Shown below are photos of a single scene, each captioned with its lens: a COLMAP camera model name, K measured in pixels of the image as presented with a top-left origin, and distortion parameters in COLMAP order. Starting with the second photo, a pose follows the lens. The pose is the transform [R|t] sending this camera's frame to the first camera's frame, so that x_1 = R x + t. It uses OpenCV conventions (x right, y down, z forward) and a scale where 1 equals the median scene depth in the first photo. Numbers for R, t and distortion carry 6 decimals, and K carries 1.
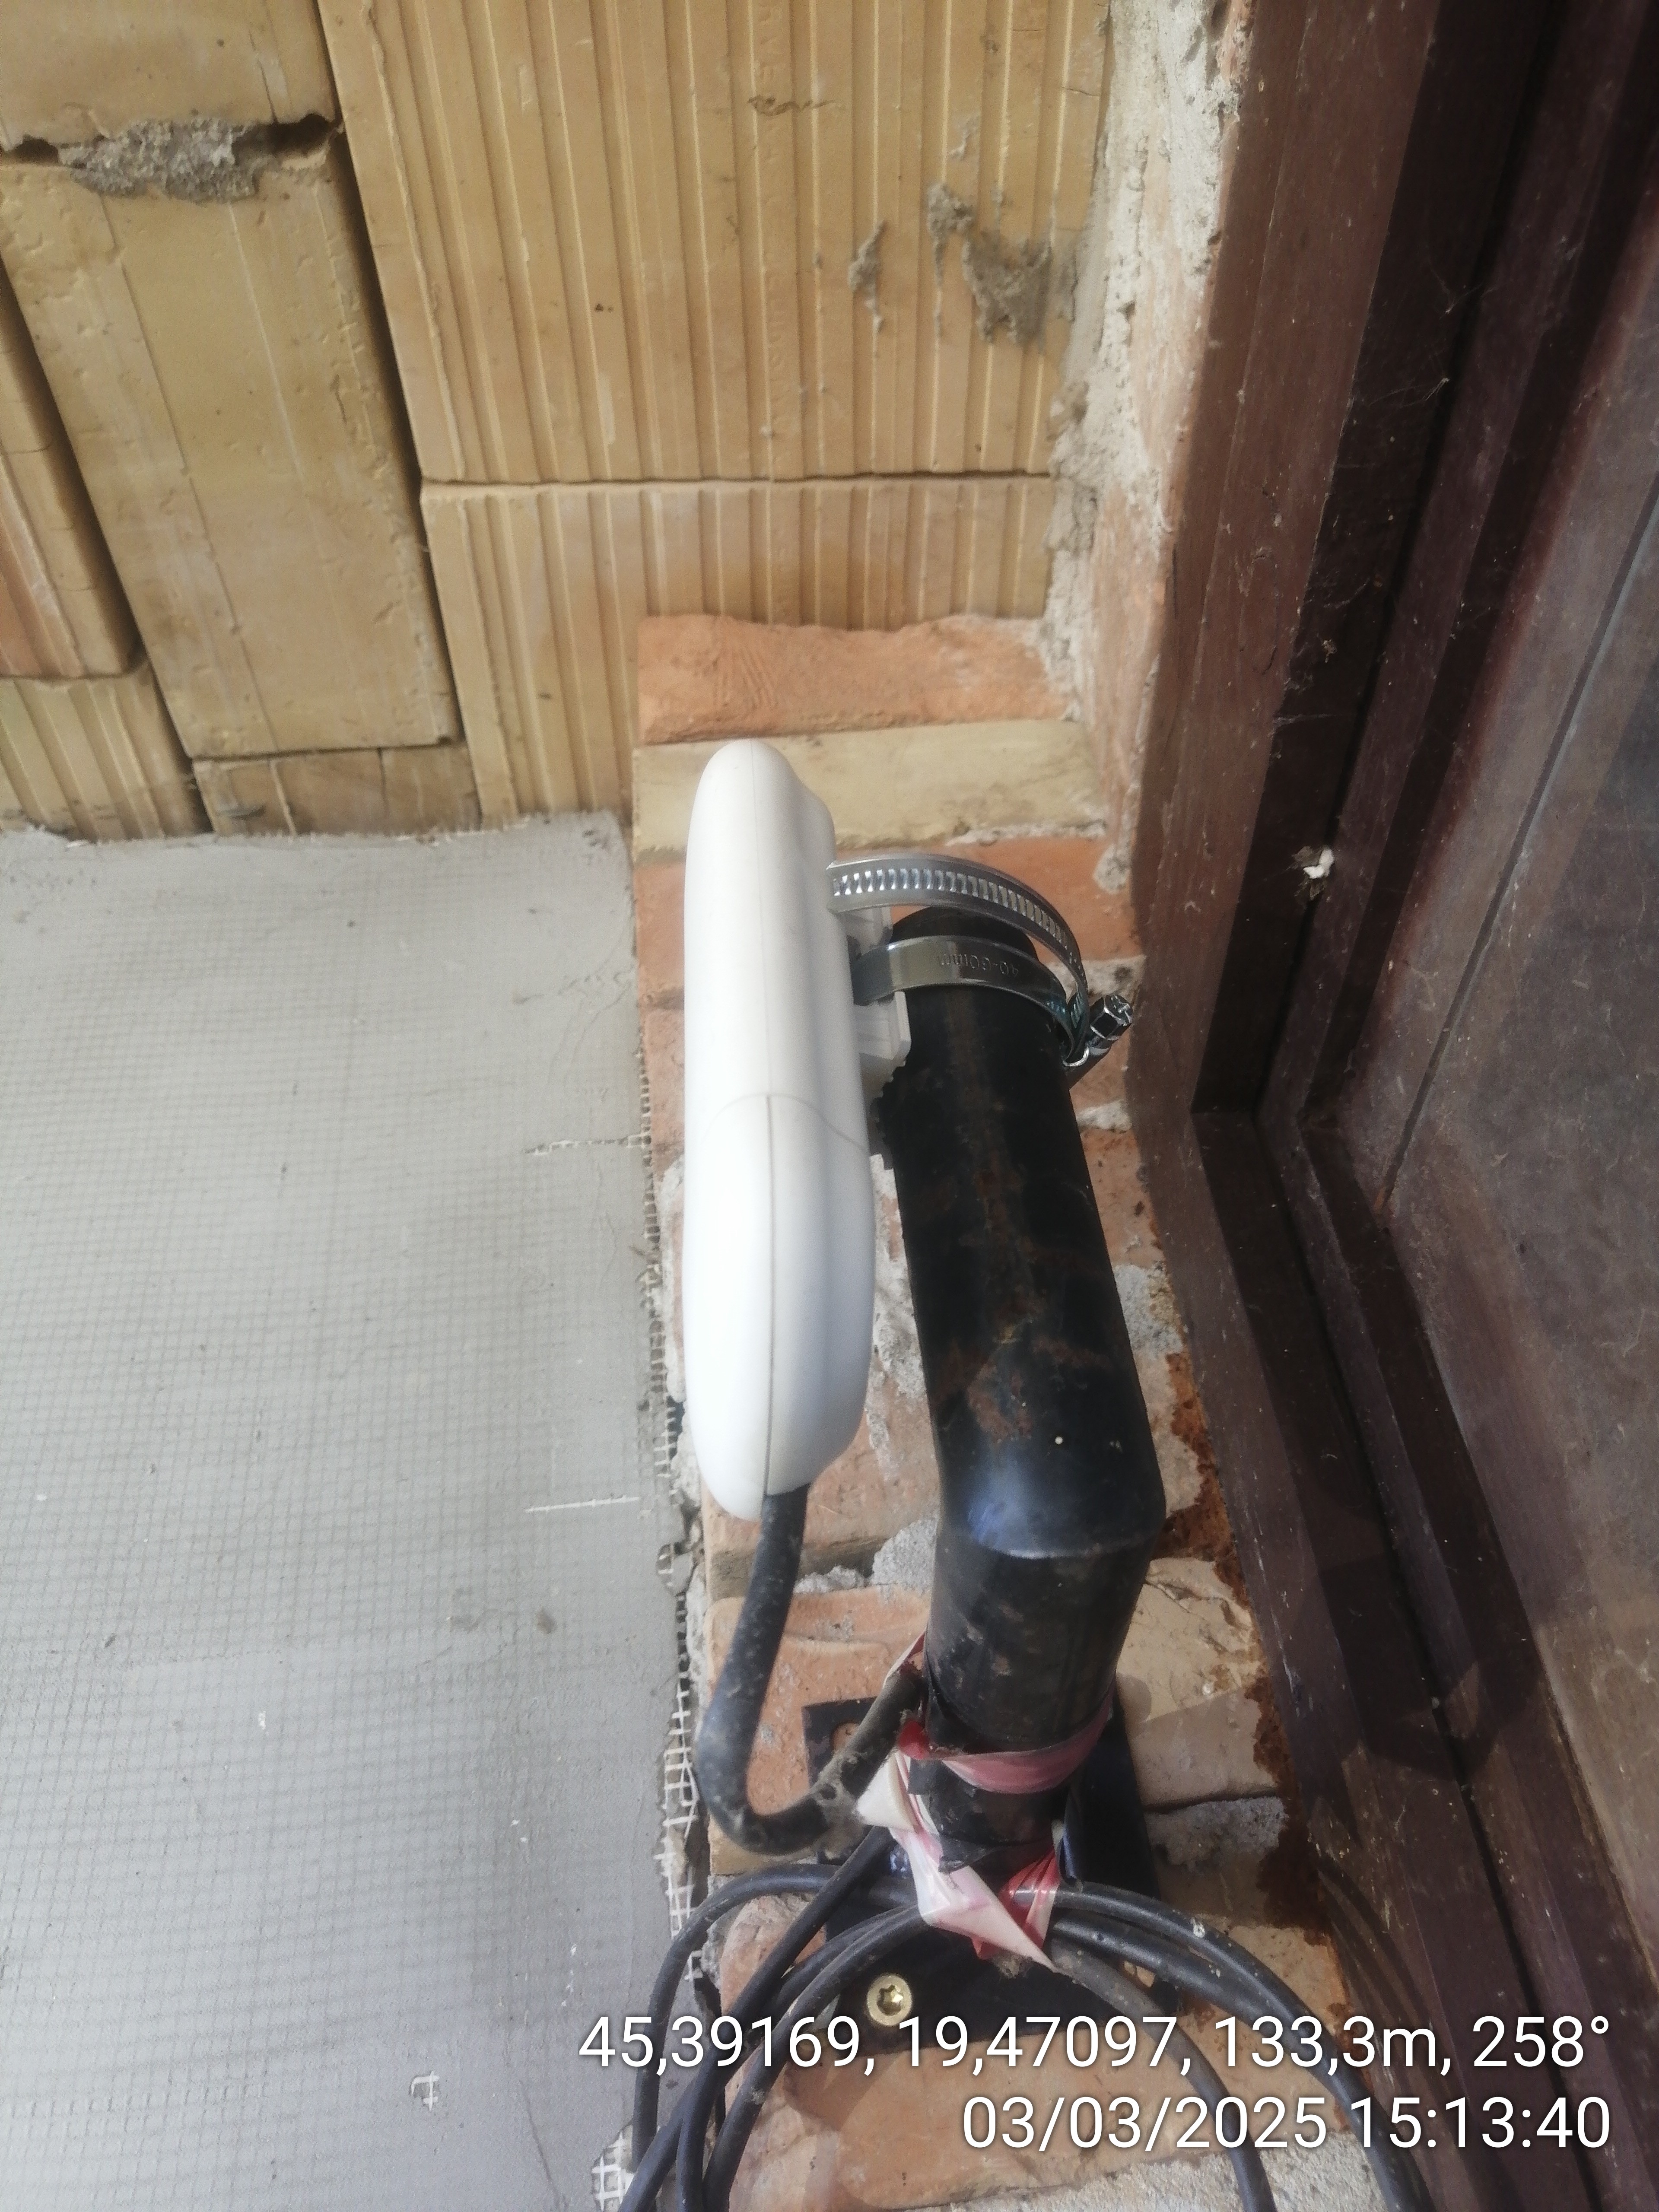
lens RADIAL K [[1737.2, 0, 835.7], [0, 1737.2, 1103.8], [0, 0, 1]] dist [-0.019346, 0.050736]
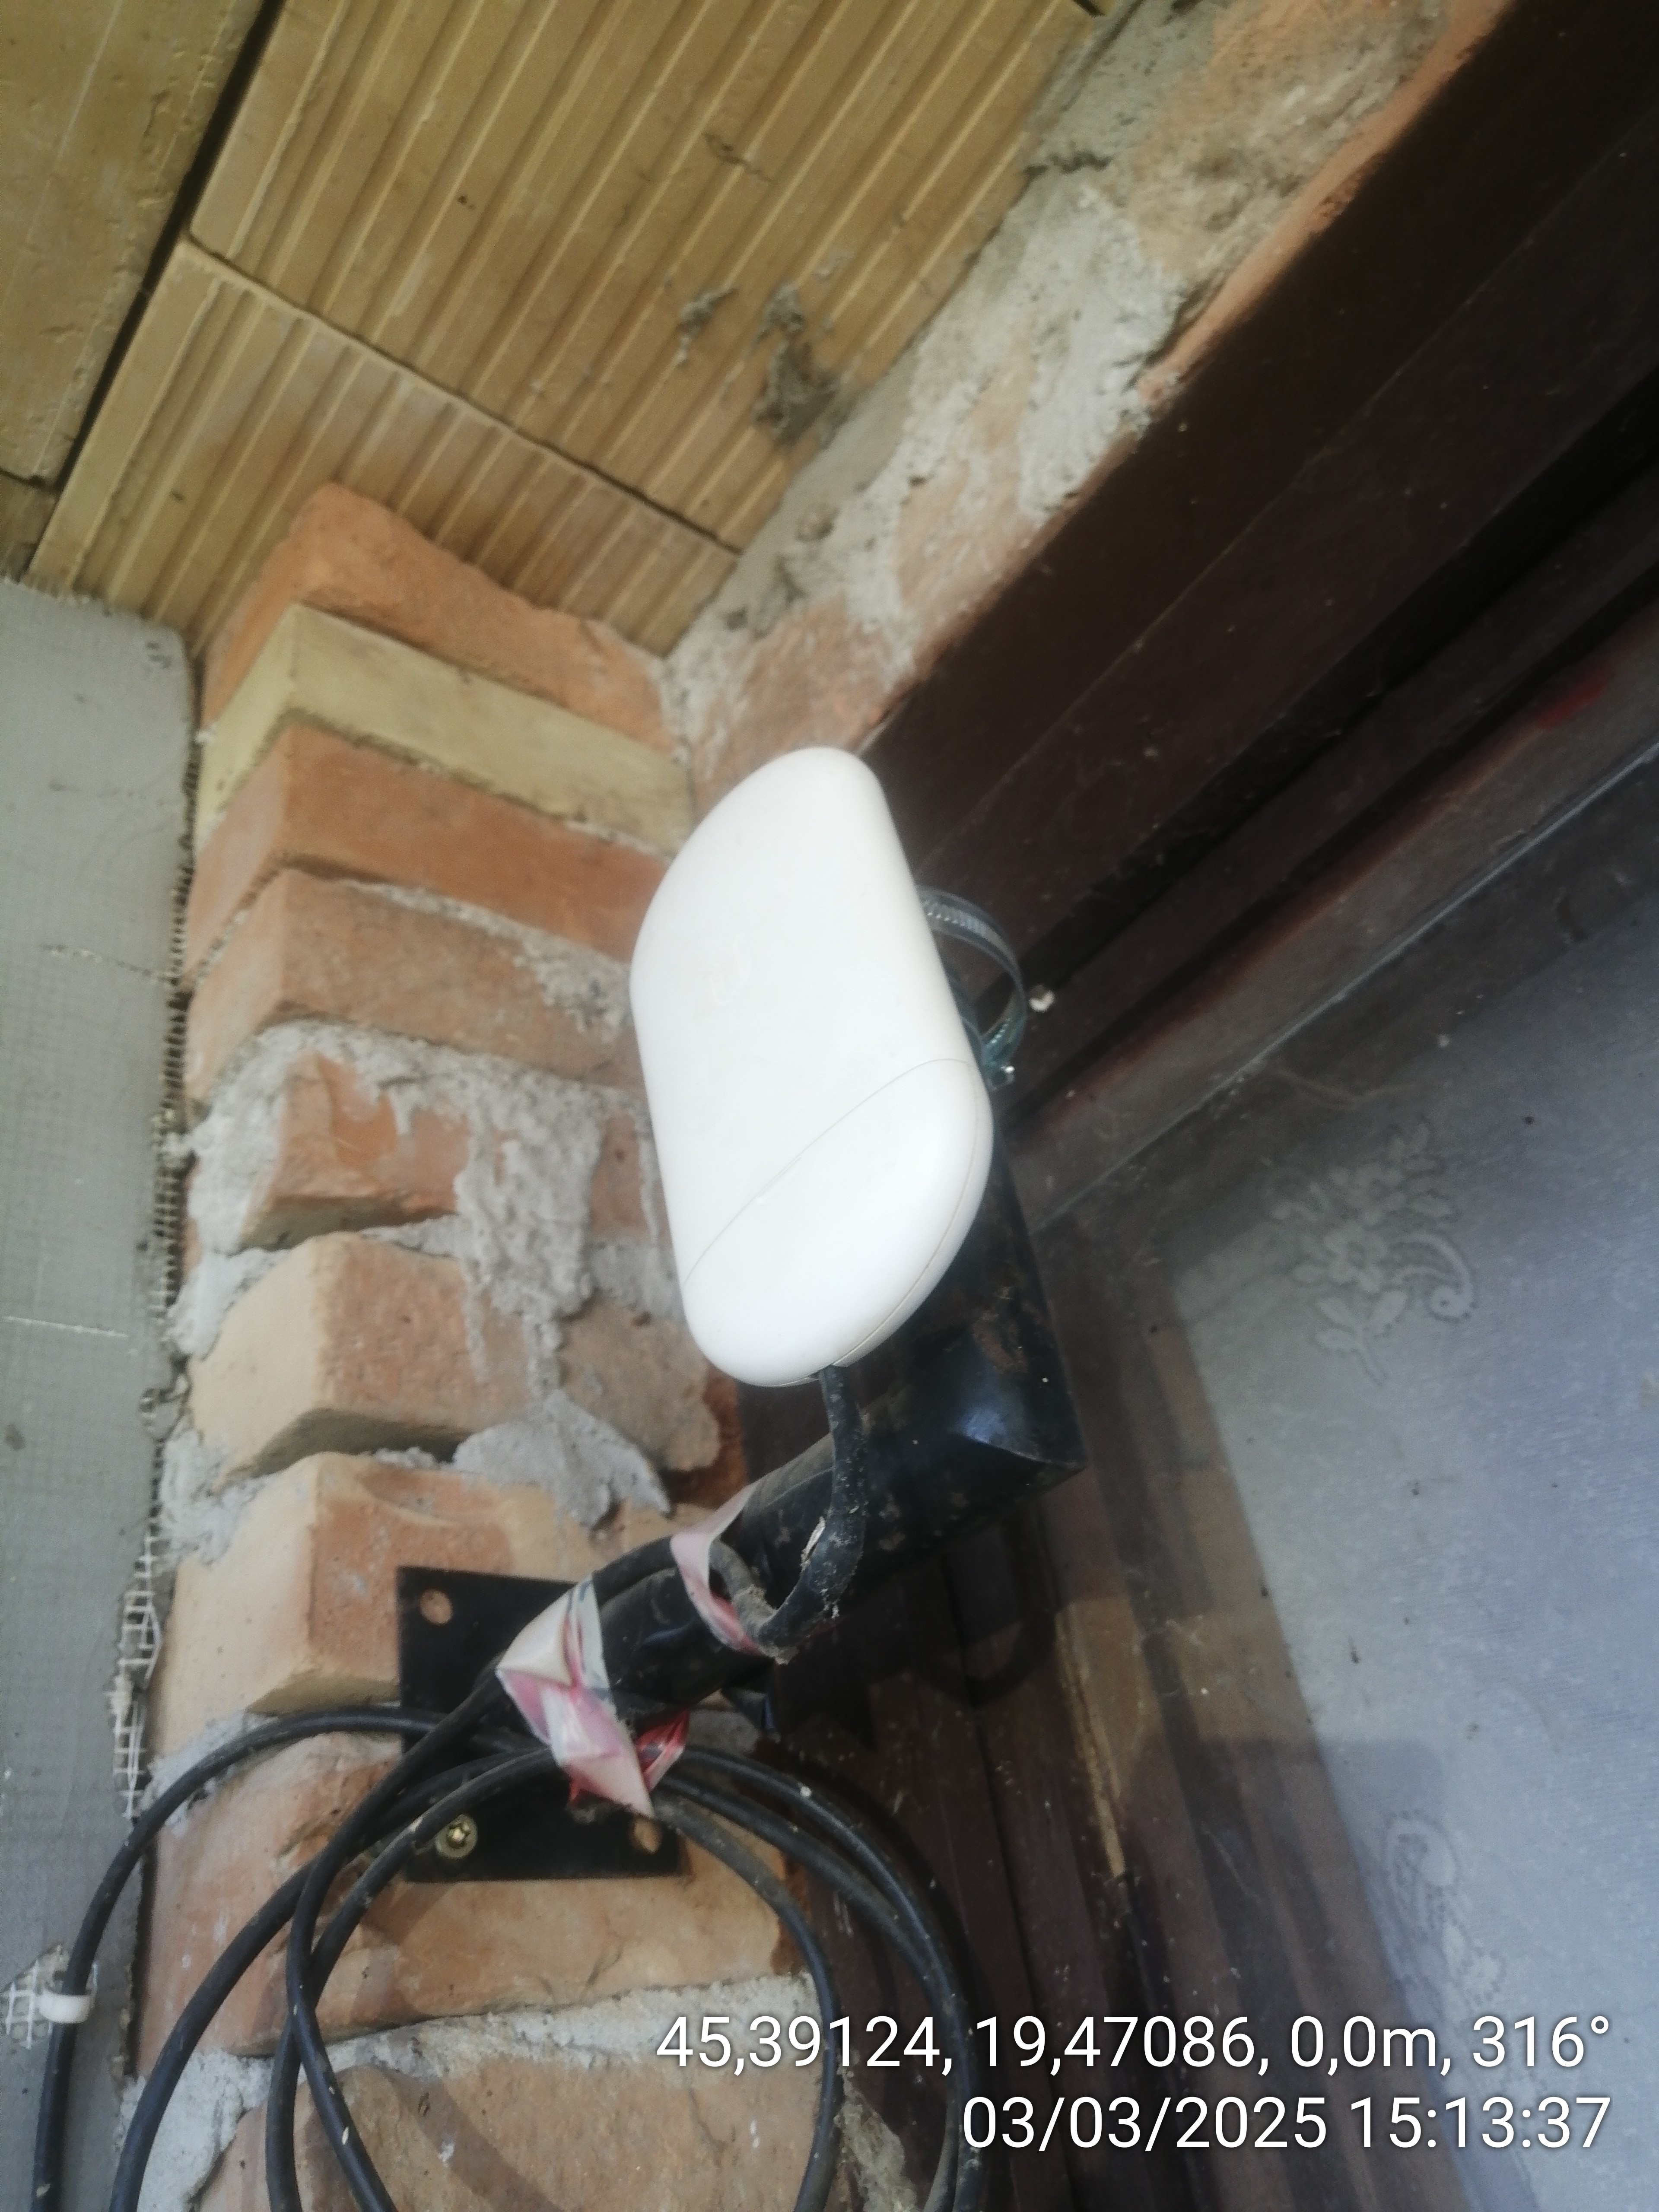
lens RADIAL K [[1737.2, 0, 830.0], [0, 1737.2, 1099.6], [0, 0, 1]] dist [-0.019346, 0.050736]
pose [[0.803327, 0.324146, 0.499595, -0.322416], [-0.315861, 0.943088, -0.104002, 0.079042], [-0.504874, -0.074255, 0.859993, -0.018939]]
